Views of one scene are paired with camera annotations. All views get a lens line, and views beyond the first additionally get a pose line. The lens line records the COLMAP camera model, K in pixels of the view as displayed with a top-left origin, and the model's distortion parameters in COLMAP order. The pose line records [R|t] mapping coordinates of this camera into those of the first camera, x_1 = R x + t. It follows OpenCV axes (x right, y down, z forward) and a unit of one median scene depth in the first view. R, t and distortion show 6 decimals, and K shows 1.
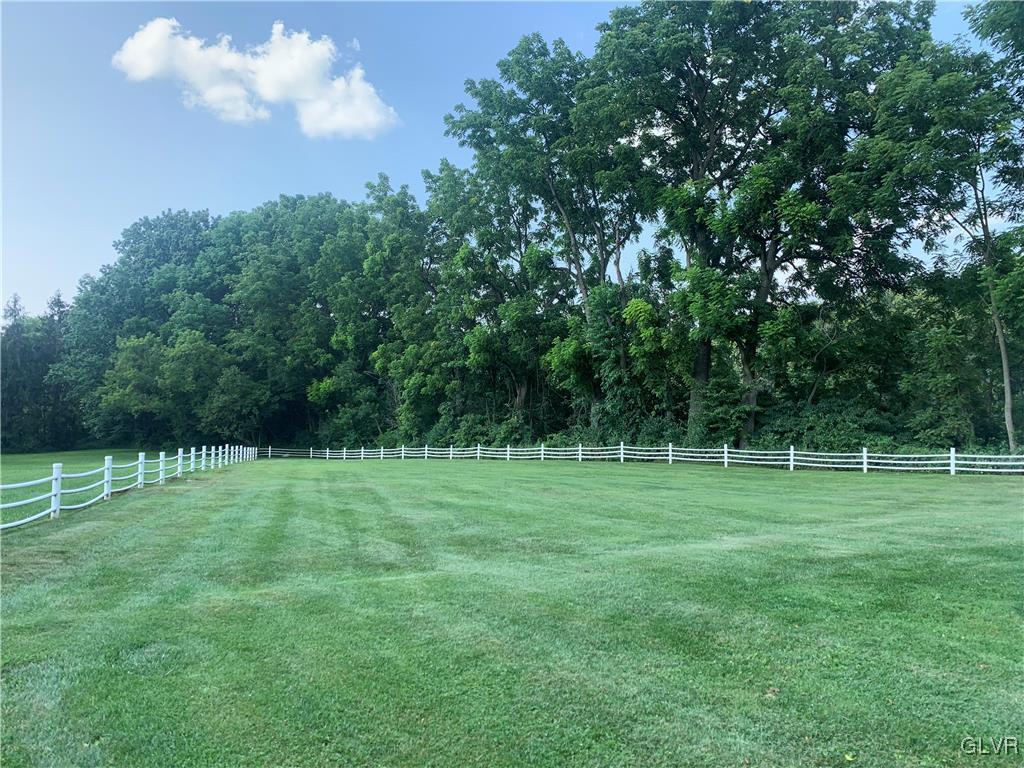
lens RADIAL K [[839.2, 0, 508.8], [0, 839.2, 371.6], [0, 0, 1]] dist [0.045166, -0.005921]
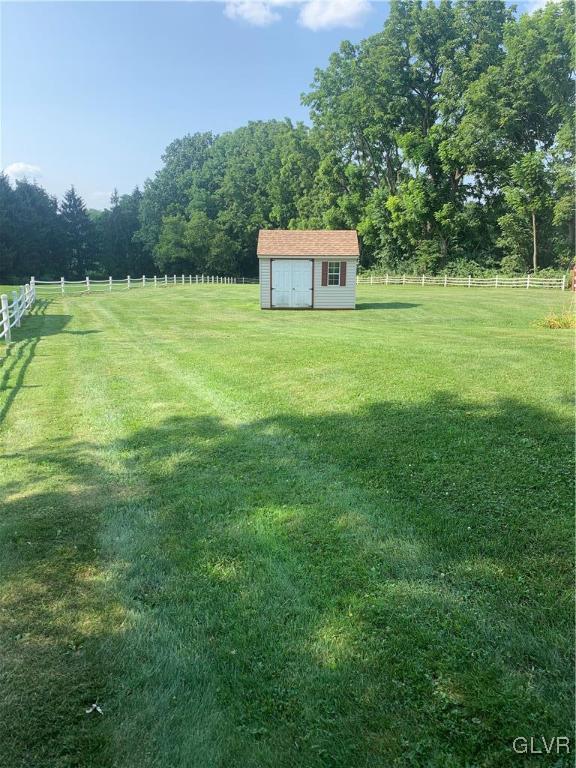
lens RADIAL K [[629.4, 0, 288.0], [0, 629.4, 384.0], [0, 0, 1]] dist [0.045166, -0.005921]
pose [[0.958534, 0.046352, -0.281184, 0.196952], [0.025998, 0.968346, 0.248252, -0.021715], [0.283791, -0.245268, 0.926988, -0.278682]]
